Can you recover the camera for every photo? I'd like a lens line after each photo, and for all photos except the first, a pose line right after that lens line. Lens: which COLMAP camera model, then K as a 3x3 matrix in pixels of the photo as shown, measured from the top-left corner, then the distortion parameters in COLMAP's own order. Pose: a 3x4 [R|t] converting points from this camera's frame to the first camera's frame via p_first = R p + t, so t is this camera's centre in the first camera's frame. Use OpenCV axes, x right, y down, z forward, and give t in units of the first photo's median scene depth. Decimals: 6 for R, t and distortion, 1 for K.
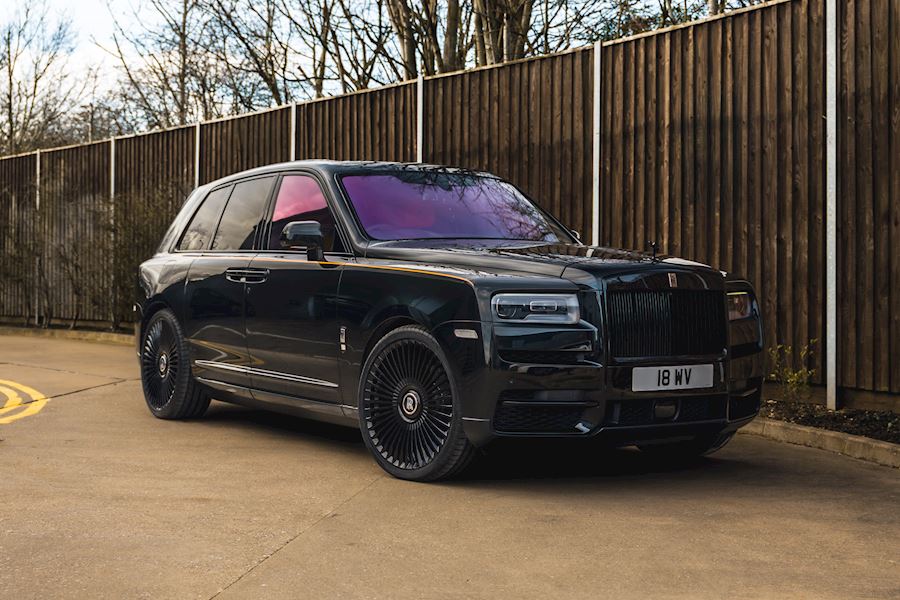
lens RADIAL K [[985.7, 0, 447.4], [0, 985.7, 295.9], [0, 0, 1]] dist [0.028735, 0.000000]
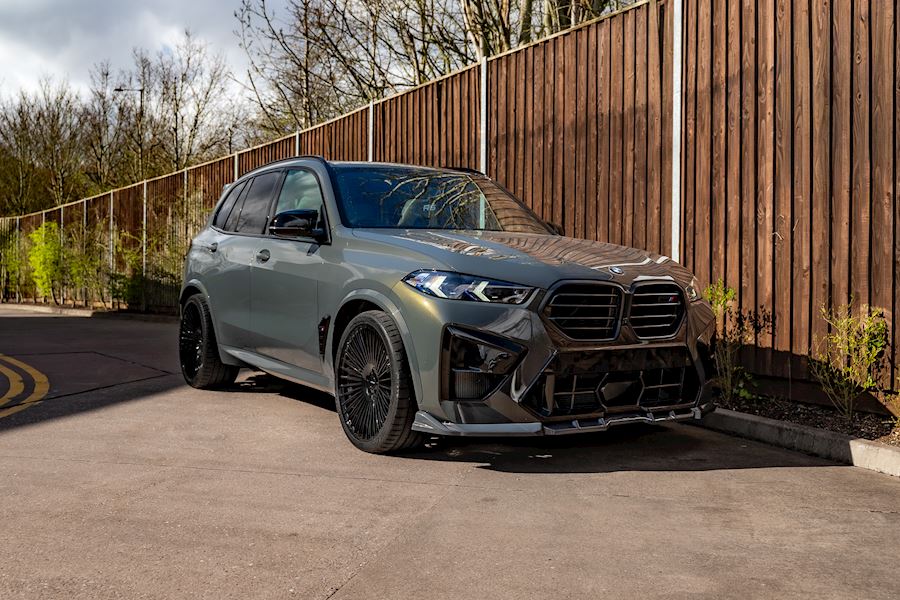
lens RADIAL K [[791.2, 0, 450.7], [0, 791.2, 294.3], [0, 0, 1]] dist [-0.003222, 0.007563]
pose [[0.994086, -0.000122, -0.108592, 0.028432], [0.000514, 0.999993, 0.003576, 0.005918], [0.108591, -0.003610, 0.994080, 0.271083]]
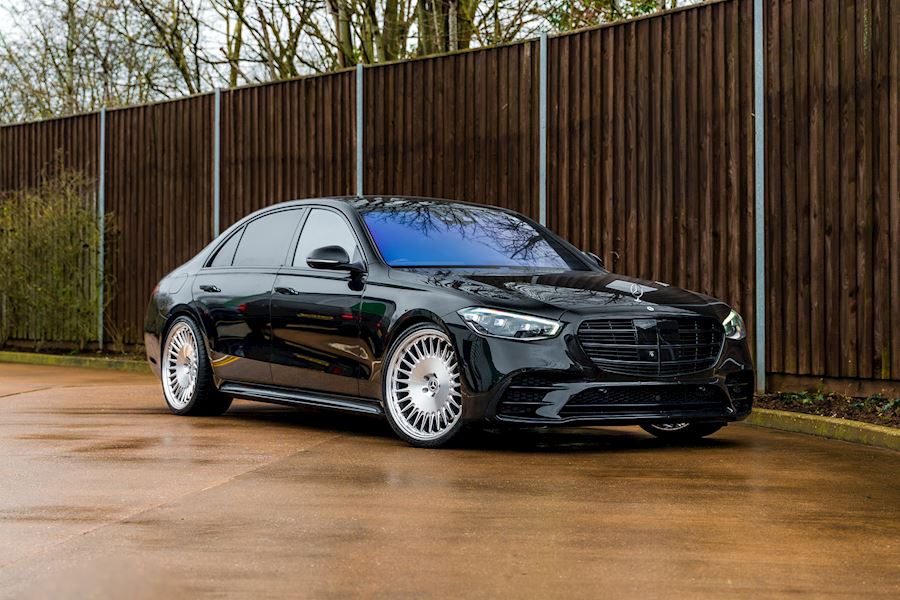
lens RADIAL K [[1192.9, 0, 451.2], [0, 1192.9, 300.8], [0, 0, 1]] dist [0.053328, 0.000000]
pose [[0.998504, -0.005276, 0.054420, -0.004340], [0.005931, 0.999912, -0.011891, 0.018606], [-0.054352, 0.012196, 0.998447, -0.156473]]
